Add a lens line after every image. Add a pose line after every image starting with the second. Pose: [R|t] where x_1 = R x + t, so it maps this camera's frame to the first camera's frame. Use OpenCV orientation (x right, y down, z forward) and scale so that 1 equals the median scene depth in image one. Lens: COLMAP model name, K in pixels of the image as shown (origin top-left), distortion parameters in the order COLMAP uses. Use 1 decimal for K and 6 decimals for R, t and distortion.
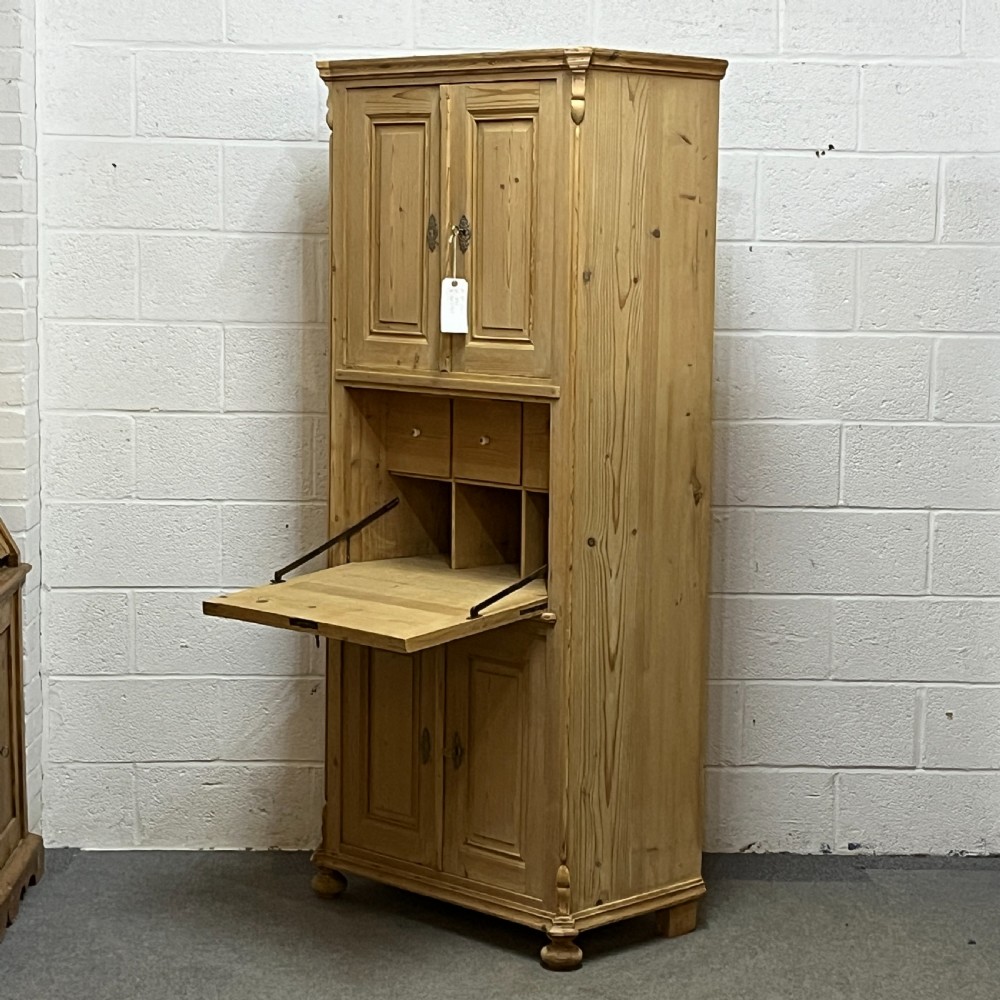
lens RADIAL K [[2355.3, 0, 505.9], [0, 2355.3, 508.3], [0, 0, 1]] dist [0.105755, 0.000000]
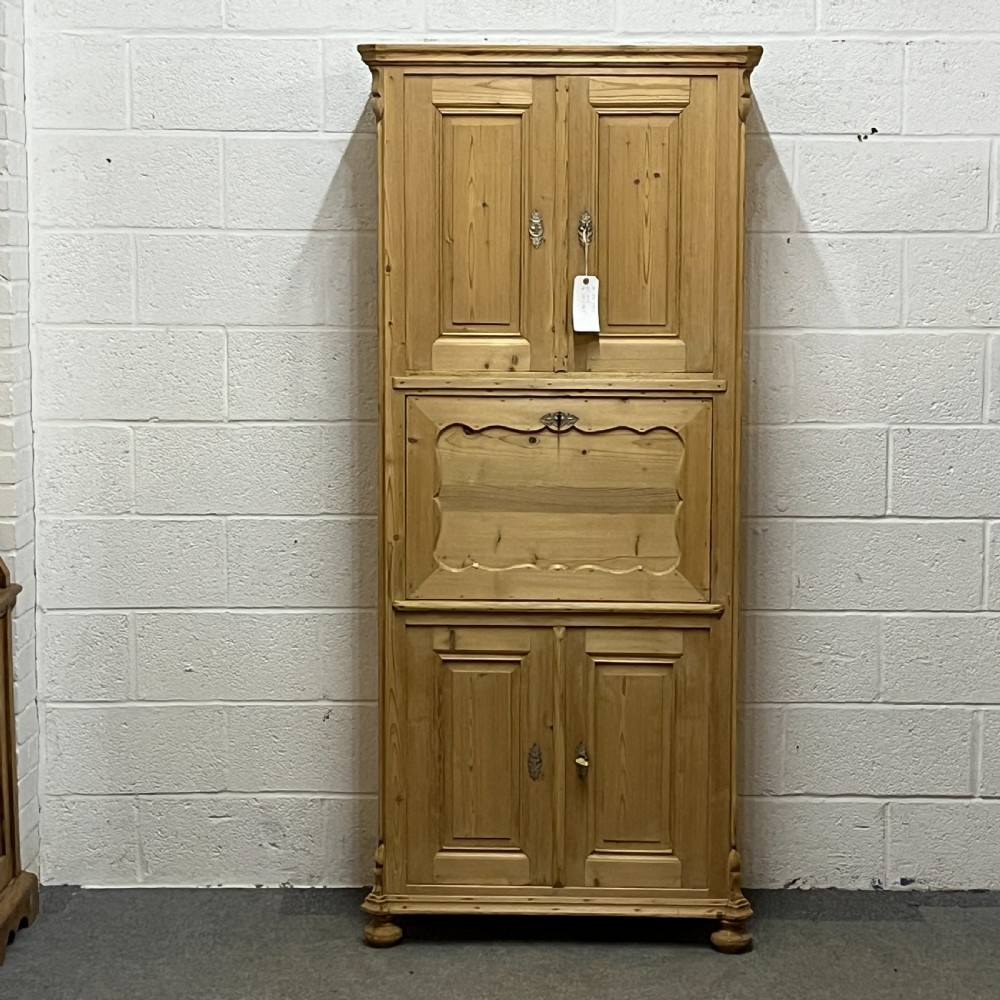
lens RADIAL K [[2355.3, 0, 511.2], [0, 2355.3, 497.1], [0, 0, 1]] dist [0.105755, 0.000000]
pose [[0.999389, -0.008383, -0.033938, 0.025150], [0.008130, 0.999938, -0.007602, -0.002465], [0.034000, 0.007322, 0.999395, 0.064826]]
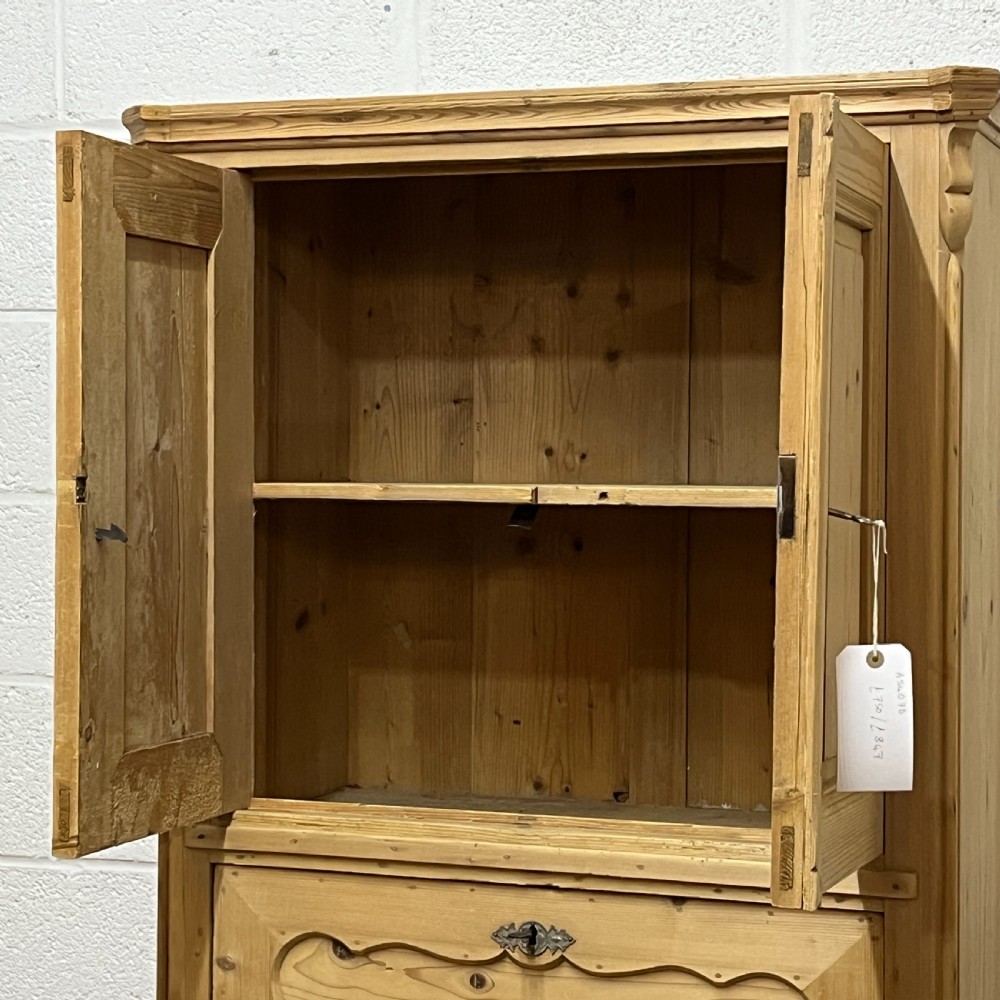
lens RADIAL K [[2355.3, 0, 503.5], [0, 2355.3, 510.9], [0, 0, 1]] dist [0.105755, 0.000000]
pose [[0.938536, -0.003099, -0.345167, 0.139100], [-0.032372, 0.994762, -0.096953, -0.068312], [0.343660, 0.102167, 0.933520, 0.566384]]
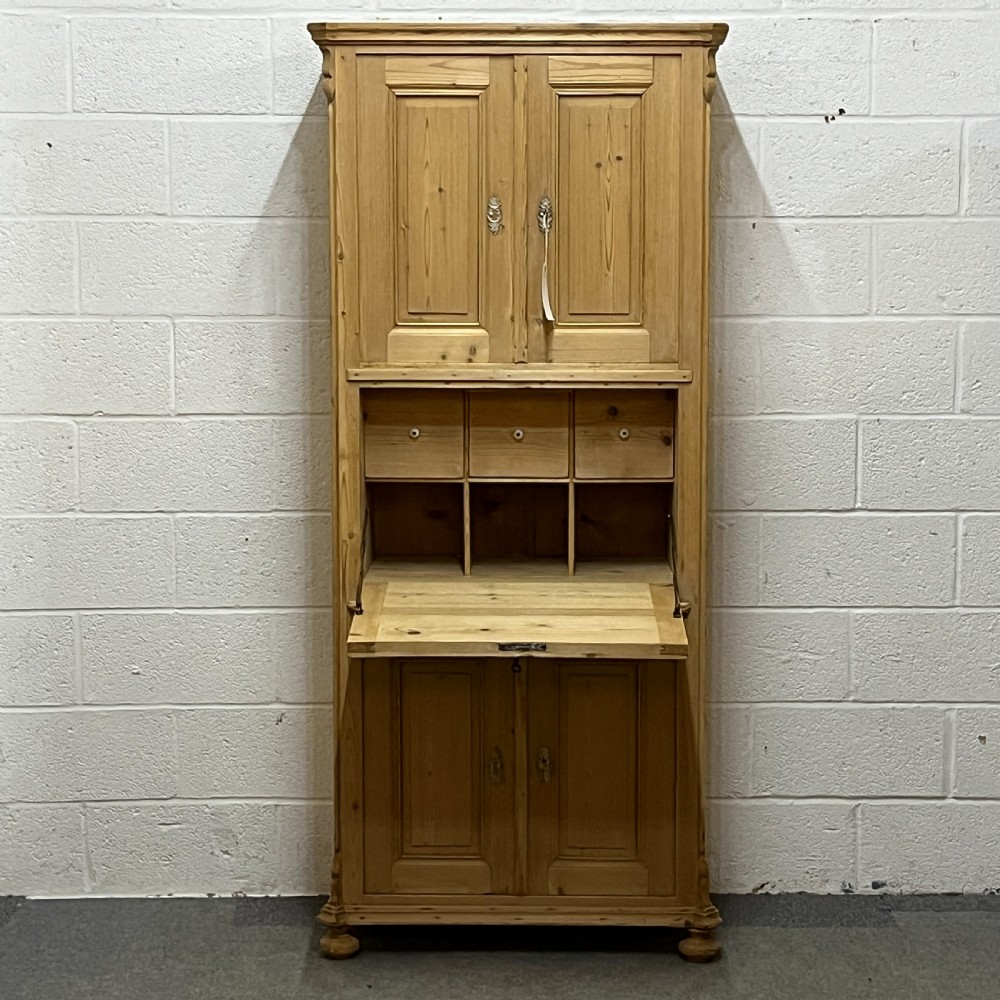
lens RADIAL K [[2355.3, 0, 494.9], [0, 2355.3, 500.7], [0, 0, 1]] dist [0.105755, 0.000000]
pose [[0.999702, -0.013855, -0.020092, 0.021341], [0.013853, 0.999904, -0.000244, -0.005952], [0.020093, -0.000034, 0.999798, 0.094907]]
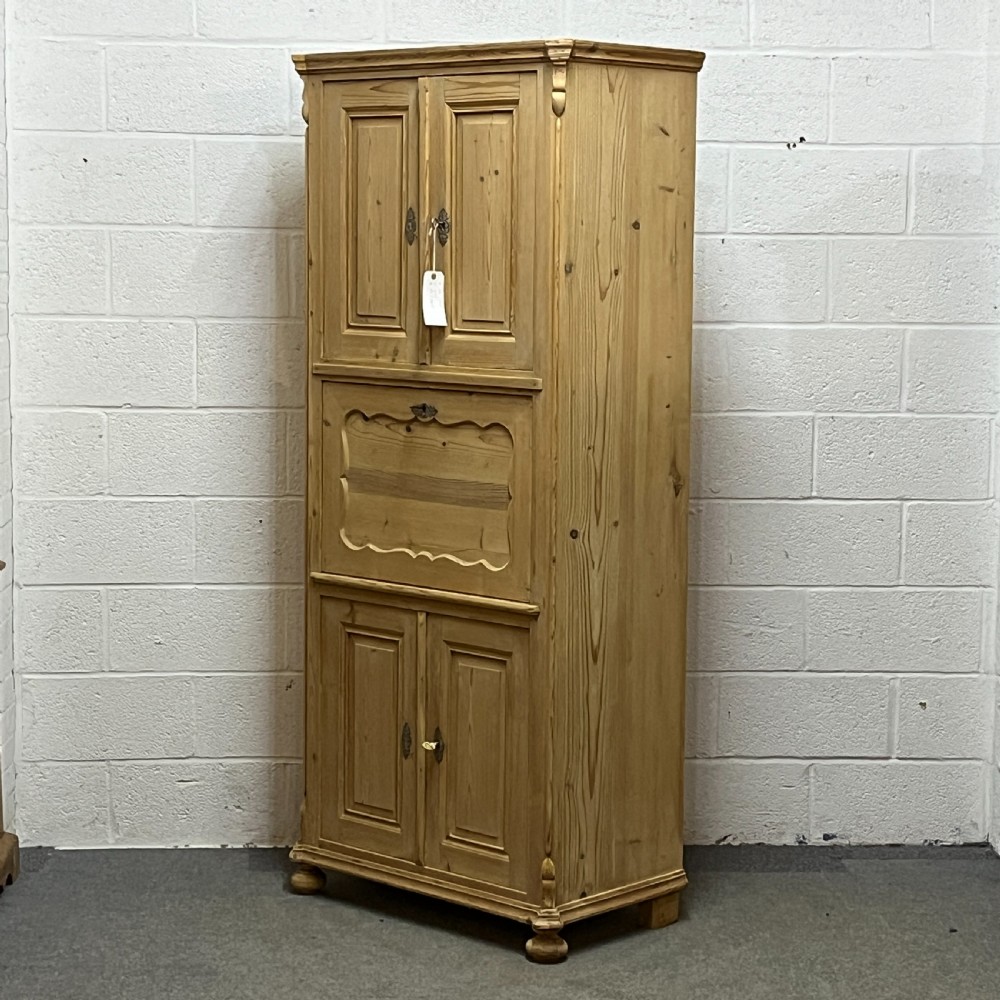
lens RADIAL K [[2355.3, 0, 489.8], [0, 2355.3, 500.8], [0, 0, 1]] dist [0.105755, 0.000000]
pose [[0.999698, -0.007484, 0.023413, -0.019540], [0.007564, 0.999966, -0.003343, 0.002860], [-0.023387, 0.003519, 0.999720, 0.001144]]
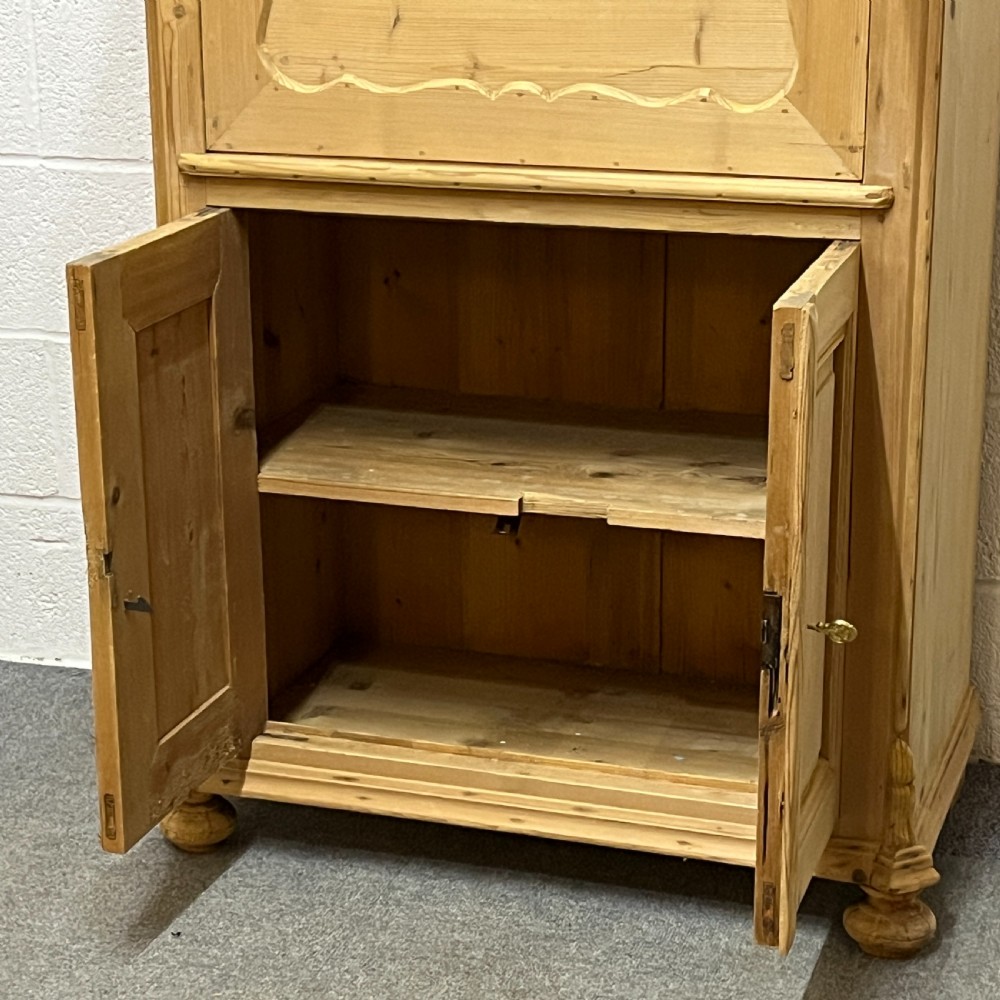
lens RADIAL K [[2355.3, 0, 495.2], [0, 2355.3, 507.8], [0, 0, 1]] dist [0.105755, 0.000000]
pose [[0.943298, 0.073409, -0.323729, 0.137292], [-0.013644, 0.982991, 0.183146, 0.013647], [0.331668, -0.168345, 0.928255, 0.564225]]
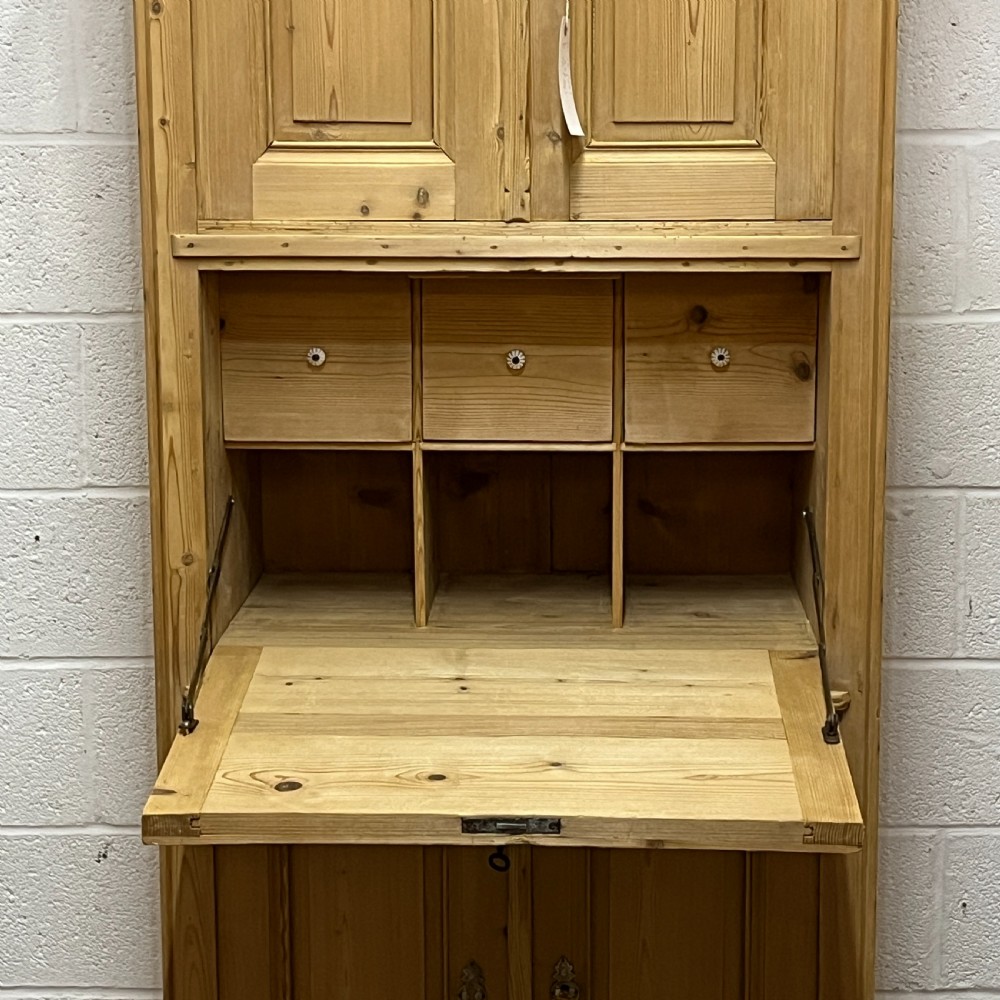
lens RADIAL K [[2355.3, 0, 494.0], [0, 2355.3, 506.4], [0, 0, 1]] dist [0.105755, 0.000000]
pose [[0.998875, -0.011169, -0.046080, 0.028974], [0.014172, 0.997761, 0.065361, -0.031514], [0.045246, -0.065941, 0.996797, 0.503068]]
